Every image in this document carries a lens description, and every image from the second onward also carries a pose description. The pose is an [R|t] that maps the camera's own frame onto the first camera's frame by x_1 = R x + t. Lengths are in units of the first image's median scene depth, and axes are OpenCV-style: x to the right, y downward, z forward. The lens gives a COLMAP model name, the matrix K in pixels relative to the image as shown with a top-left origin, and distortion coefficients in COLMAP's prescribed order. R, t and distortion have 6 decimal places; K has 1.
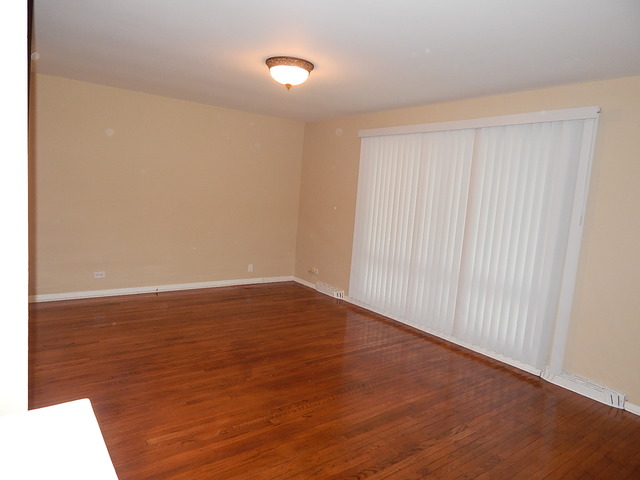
lens RADIAL K [[425.0, 0, 319.9], [0, 425.0, 237.7], [0, 0, 1]] dist [-0.001426, -0.000216]
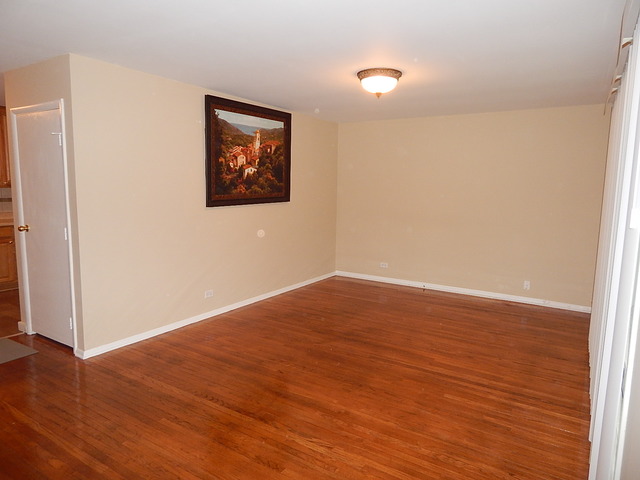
lens RADIAL K [[425.0, 0, 319.2], [0, 425.0, 241.1], [0, 0, 1]] dist [-0.001426, -0.000216]
pose [[0.346441, 0.057219, -0.936325, 0.873391], [-0.097711, 0.994910, 0.024646, 0.001858], [0.932969, 0.082951, 0.350268, 0.491982]]
